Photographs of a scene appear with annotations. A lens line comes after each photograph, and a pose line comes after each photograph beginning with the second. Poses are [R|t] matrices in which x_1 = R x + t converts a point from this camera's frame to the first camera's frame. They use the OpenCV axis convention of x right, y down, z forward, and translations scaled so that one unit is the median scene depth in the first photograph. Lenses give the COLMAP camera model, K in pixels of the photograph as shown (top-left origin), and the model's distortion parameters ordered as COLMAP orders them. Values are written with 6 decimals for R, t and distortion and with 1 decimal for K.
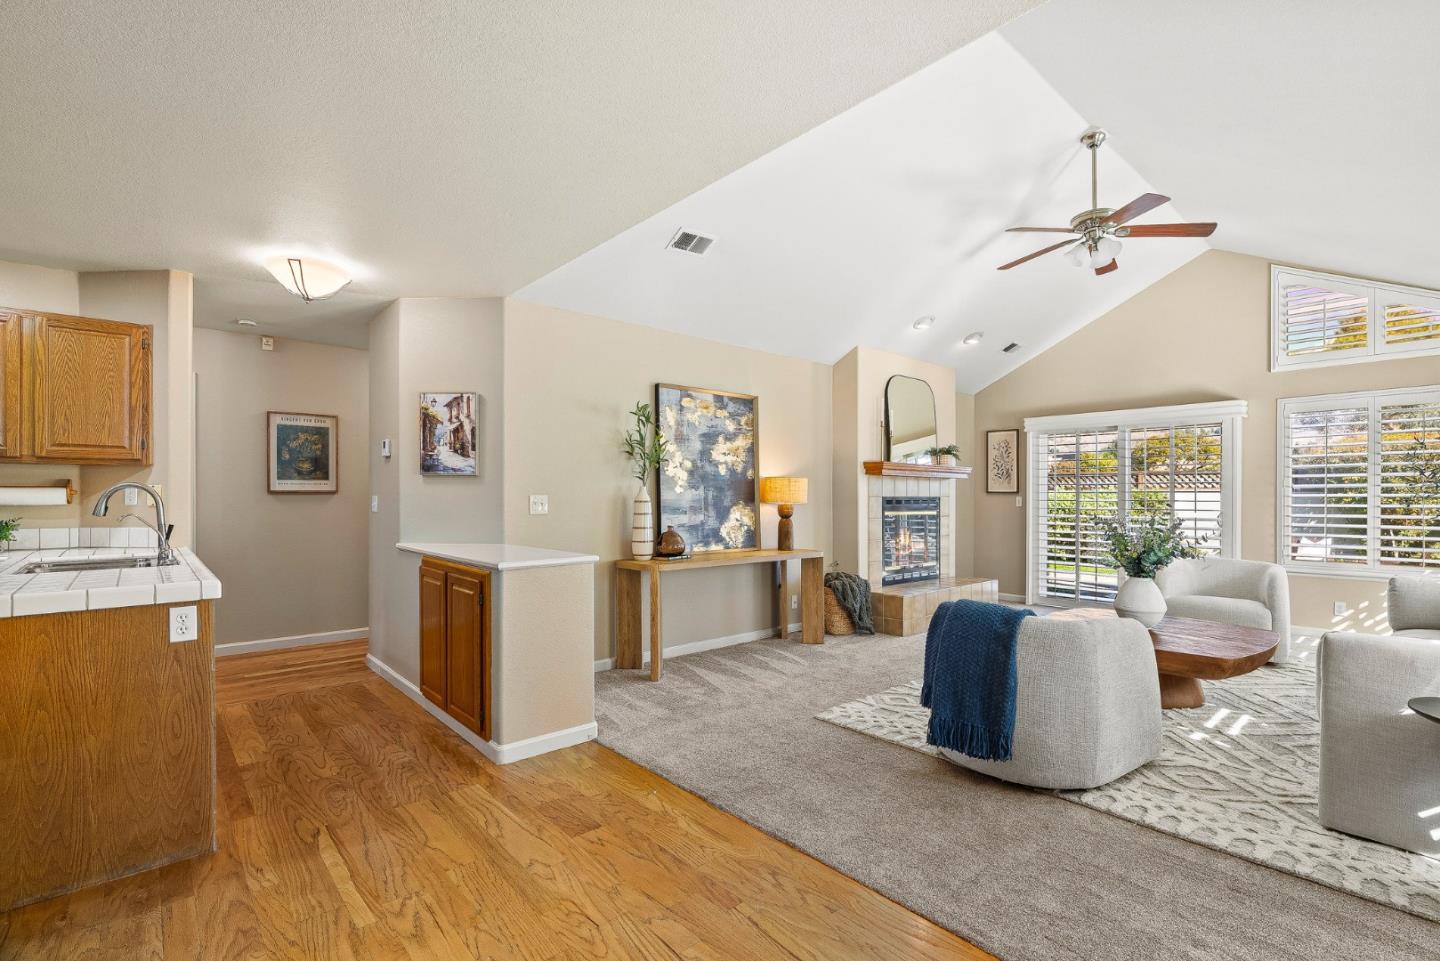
lens RADIAL K [[658.7, 0, 729.5], [0, 658.7, 491.5], [0, 0, 1]] dist [-0.006332, 0.000959]
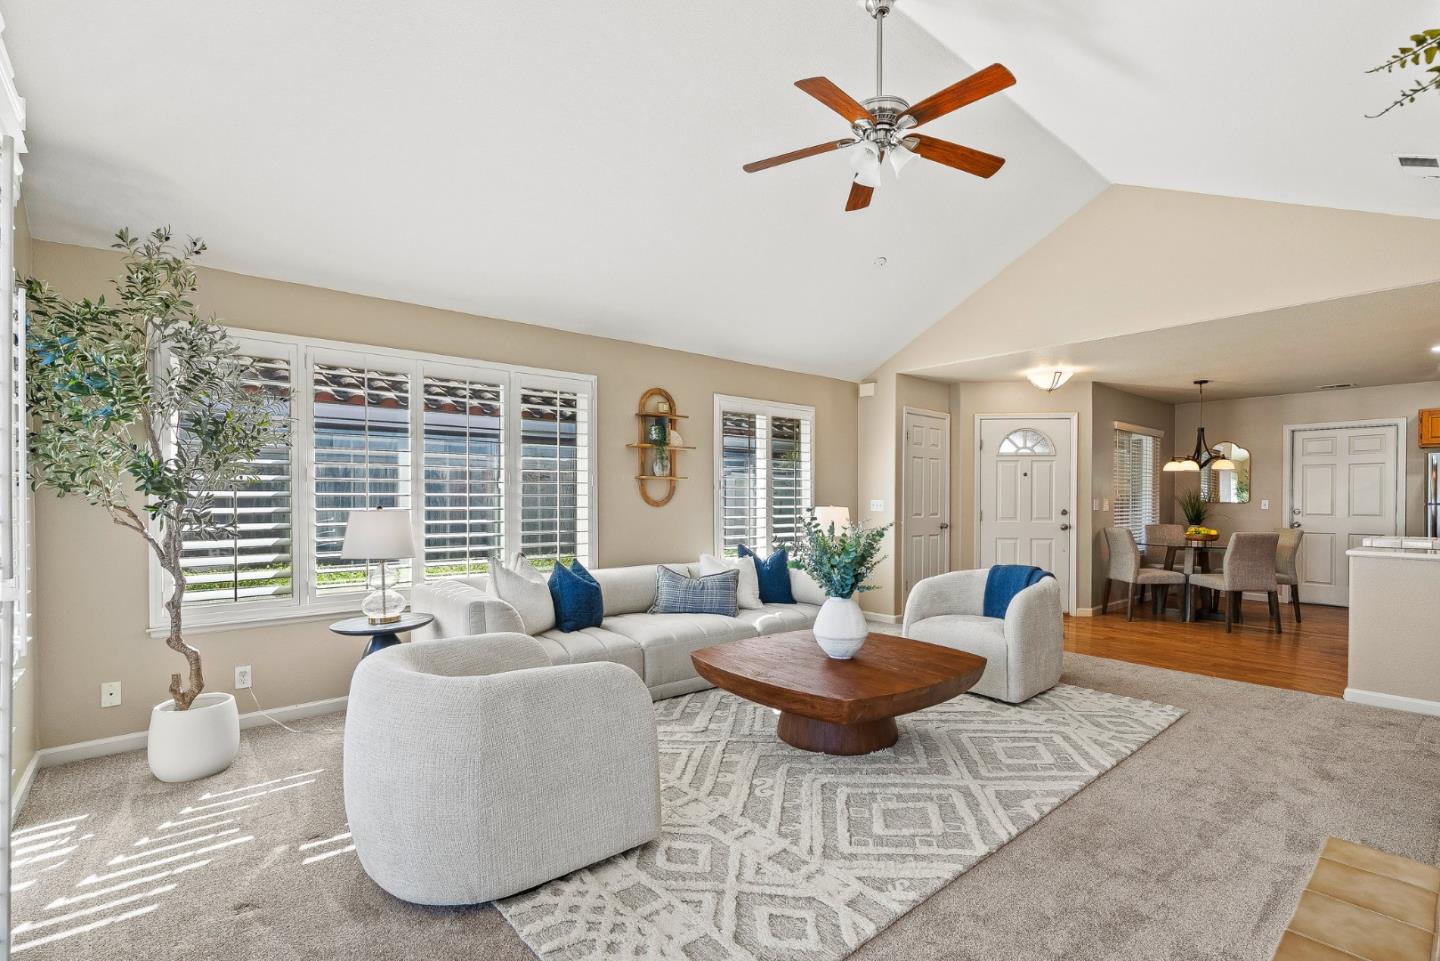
lens RADIAL K [[656.9, 0, 721.6], [0, 656.9, 507.2], [0, 0, 1]] dist [-0.002096, -0.000072]
pose [[-0.999542, -0.005442, 0.029755, 0.610260], [-0.005108, 0.999923, 0.011304, 0.005679], [-0.029814, 0.011146, -0.999493, 1.490955]]
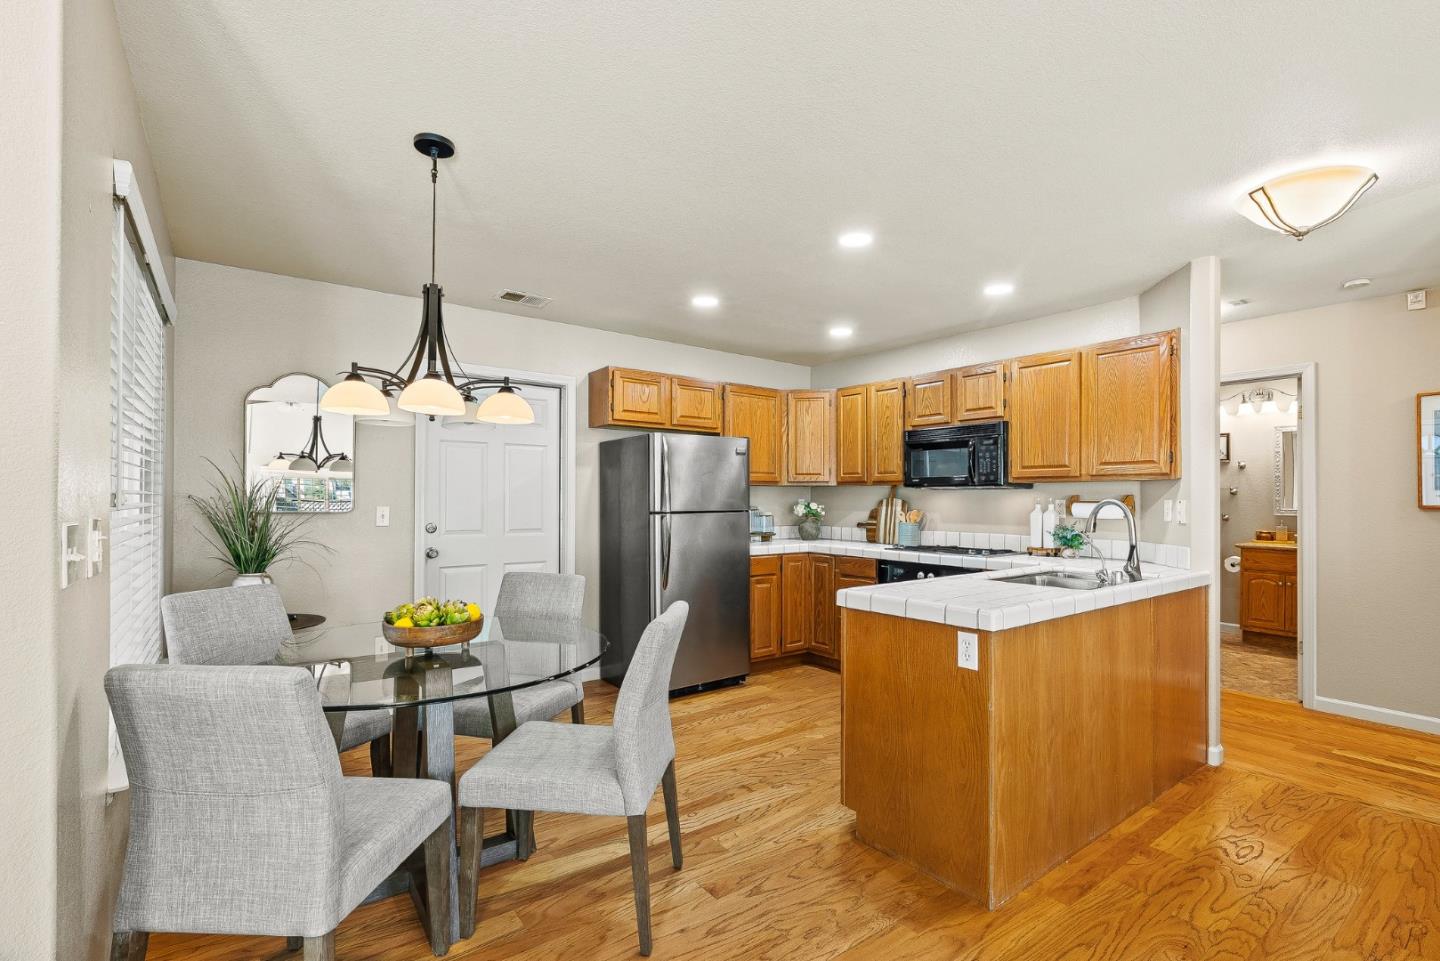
lens RADIAL K [[658.7, 0, 729.5], [0, 658.7, 491.5], [0, 0, 1]] dist [-0.006332, 0.000959]
pose [[-0.085159, -0.013081, -0.996281, 0.070195], [0.000183, 0.999914, -0.013144, -0.007861], [0.996367, -0.001302, -0.085150, 0.323510]]
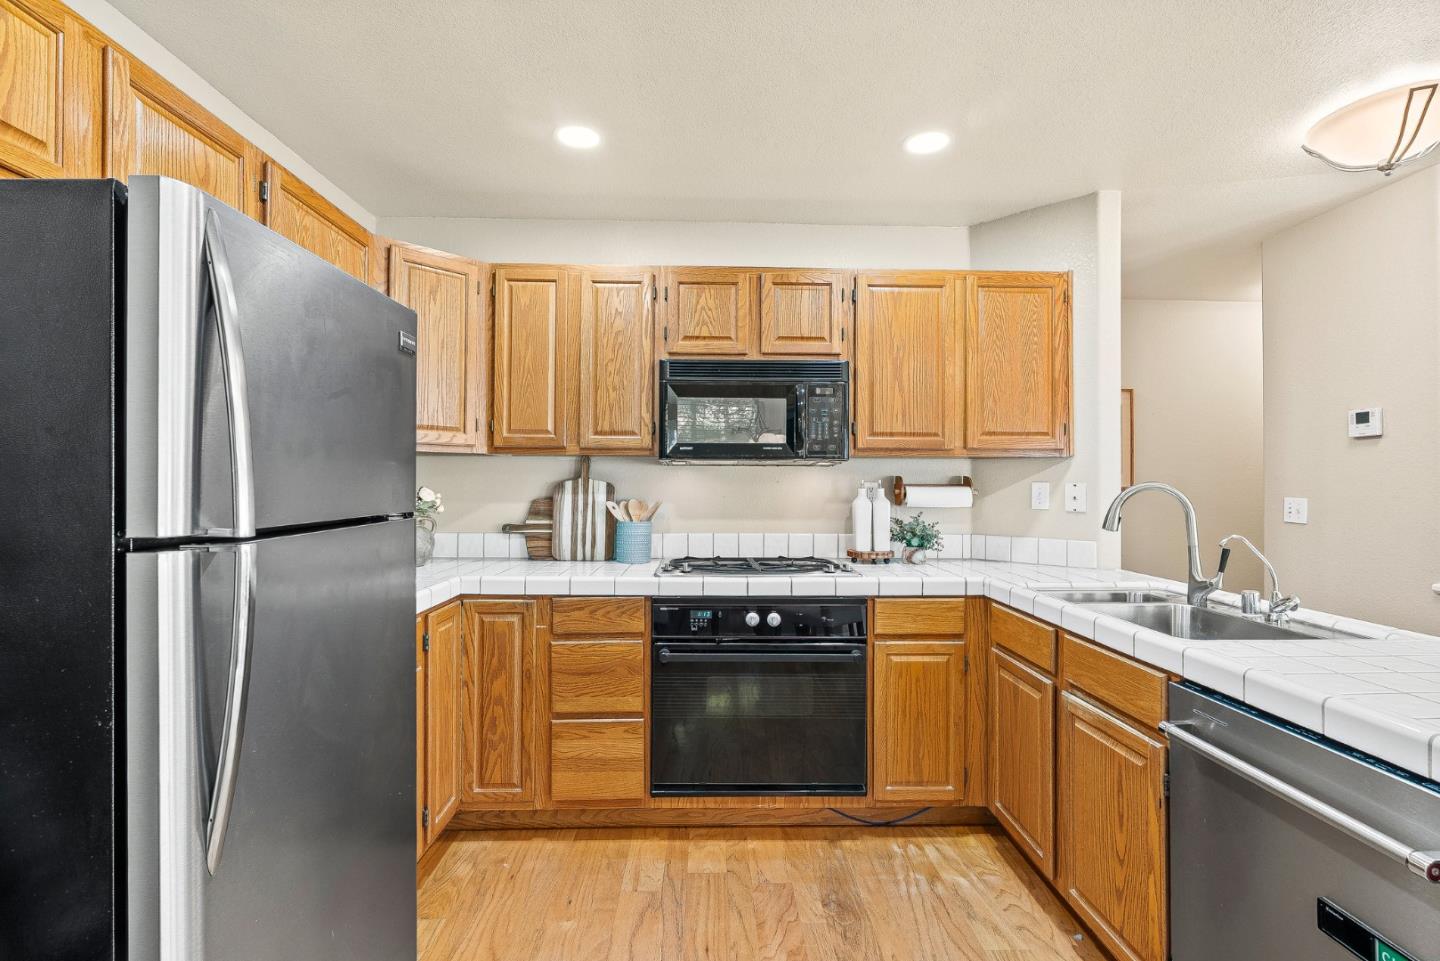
lens RADIAL K [[653.0, 0, 727.3], [0, 653.0, 478.5], [0, 0, 1]] dist [-0.001053, 0.000443]
pose [[0.763576, -0.002051, -0.645714, -0.508306], [-0.000593, 0.999992, -0.003877, -0.009111], [0.645717, 0.003343, 0.763569, 0.126055]]
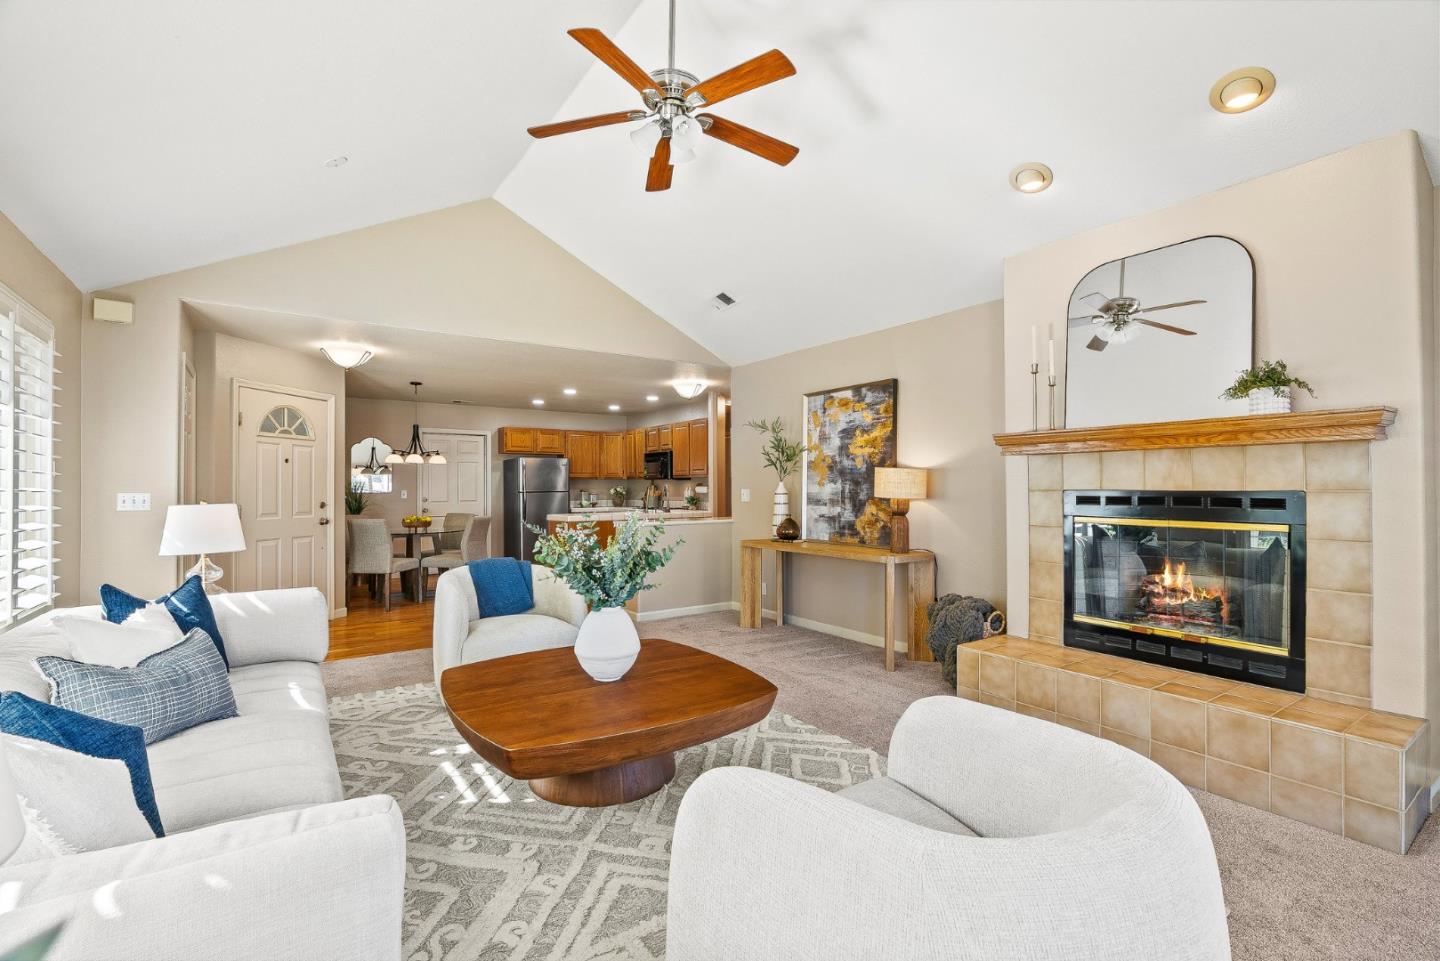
lens RADIAL K [[653.0, 0, 727.3], [0, 653.0, 478.5], [0, 0, 1]] dist [-0.001053, 0.000443]
pose [[-0.122615, -0.015681, -0.992330, 1.054807], [0.008478, 0.999822, -0.016847, 0.005645], [0.992418, -0.010478, -0.122461, 0.984661]]
